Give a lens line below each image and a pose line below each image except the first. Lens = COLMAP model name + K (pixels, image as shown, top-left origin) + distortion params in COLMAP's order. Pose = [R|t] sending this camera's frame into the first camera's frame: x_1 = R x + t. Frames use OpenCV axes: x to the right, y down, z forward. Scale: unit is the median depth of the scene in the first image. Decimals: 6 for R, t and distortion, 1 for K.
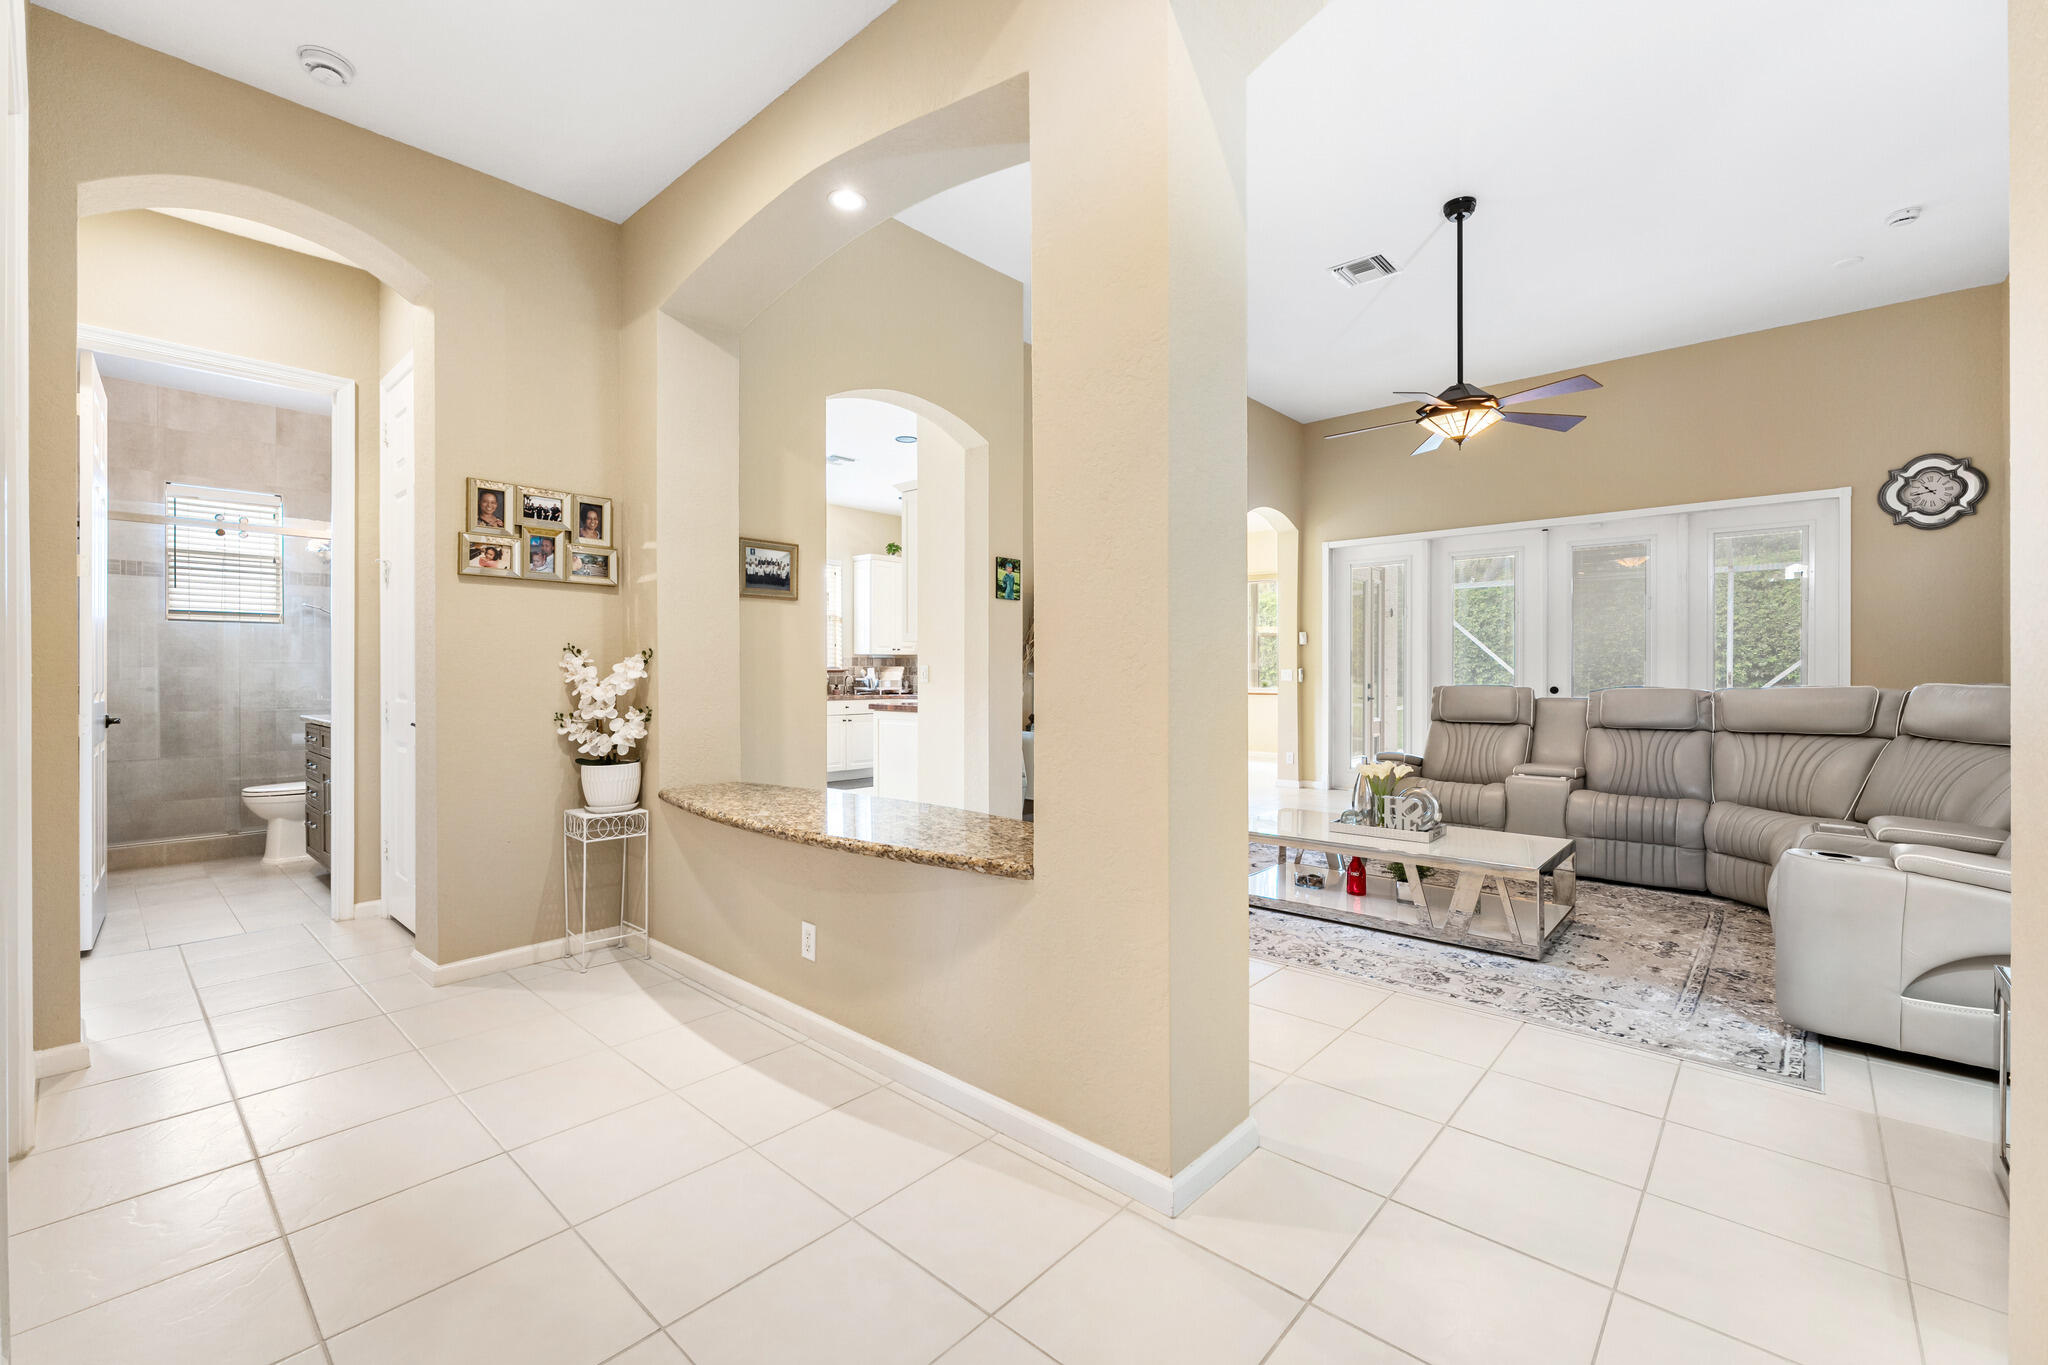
lens RADIAL K [[857.2, 0, 1023.5], [0, 857.2, 674.2], [0, 0, 1]] dist [0.001090, -0.000105]
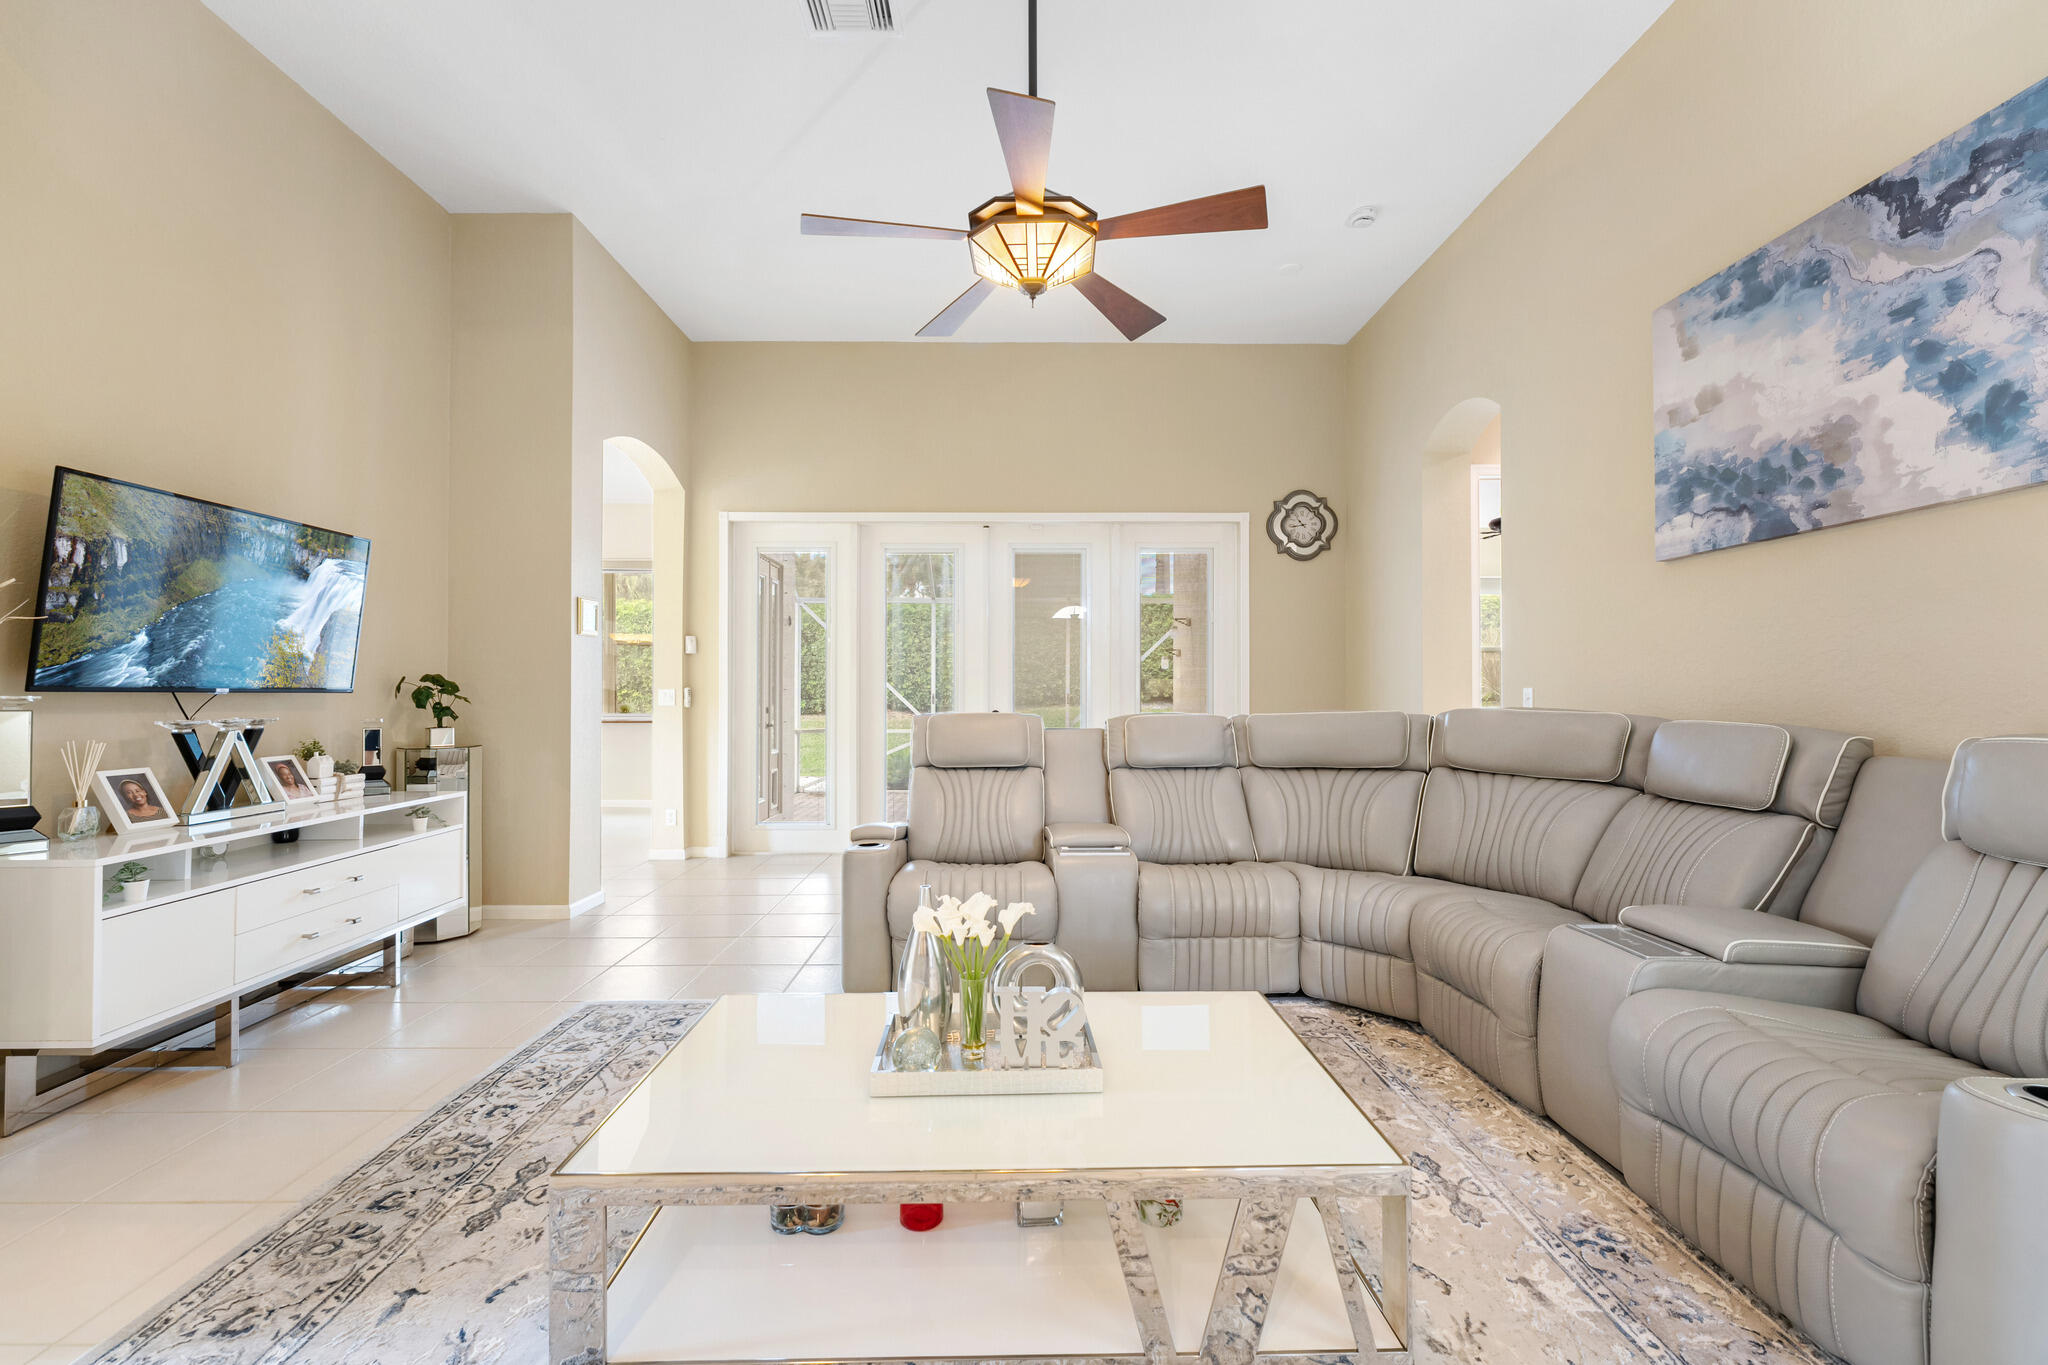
lens RADIAL K [[816.5, 0, 1020.1], [0, 816.5, 686.9], [0, 0, 1]] dist [-0.003403, -0.000526]
pose [[0.737626, 0.004837, 0.675192, 0.117235], [0.000899, 0.999966, -0.008147, -0.003055], [-0.675209, 0.006616, 0.737597, 0.518256]]
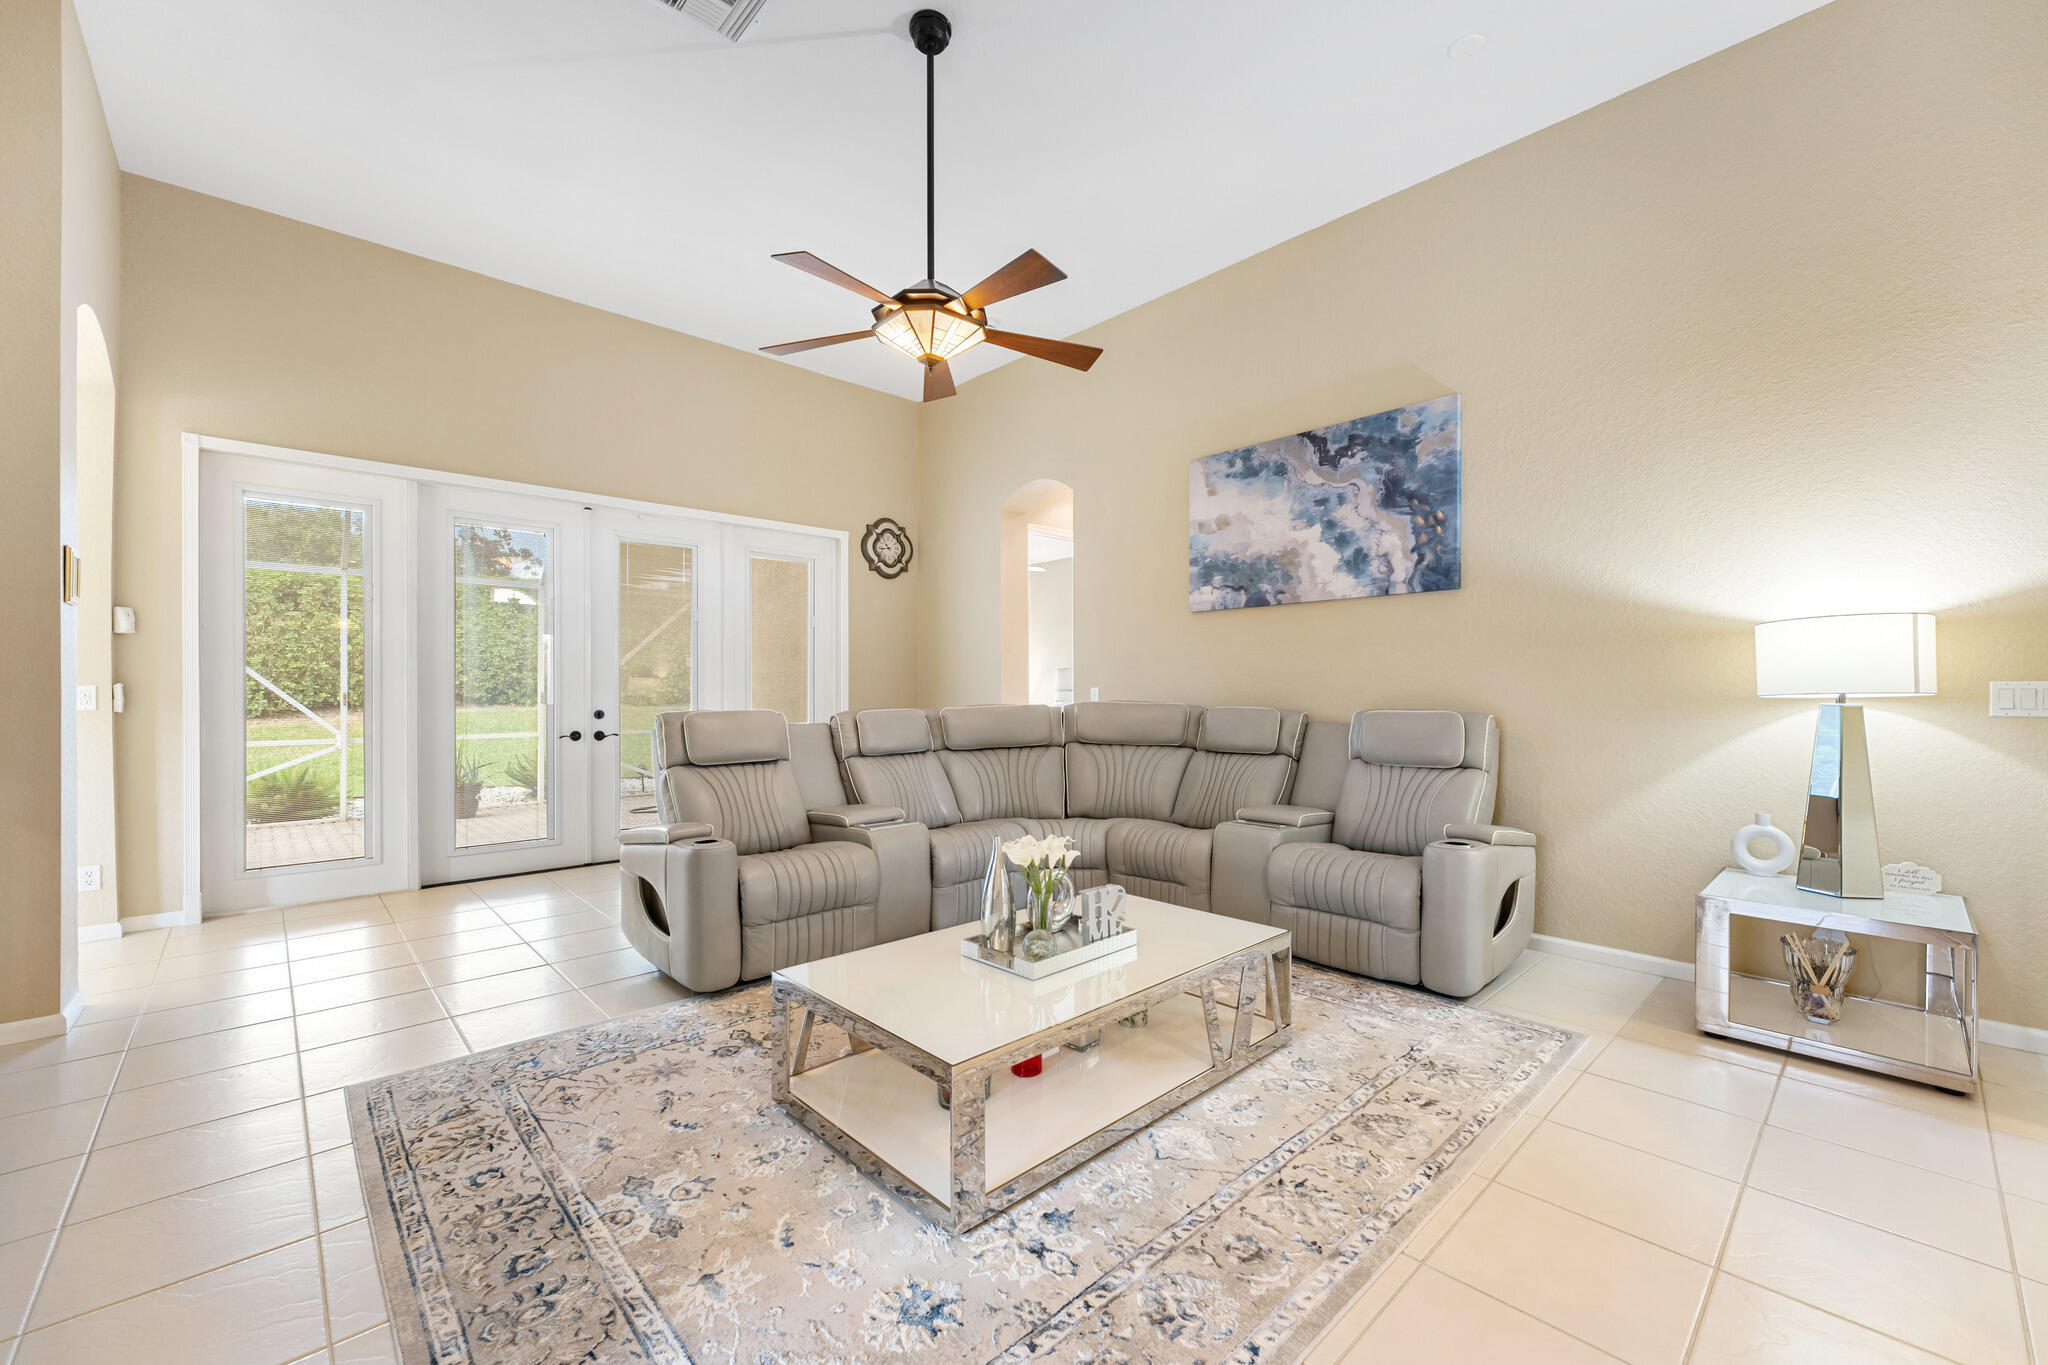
lens RADIAL K [[821.6, 0, 1025.1], [0, 821.6, 692.2], [0, 0, 1]] dist [-0.003521, -0.000545]
pose [[0.088953, -0.000396, 0.996036, -0.131090], [0.001202, 0.999999, 0.000290, -0.002328], [-0.996035, 0.001172, 0.088953, 0.736895]]
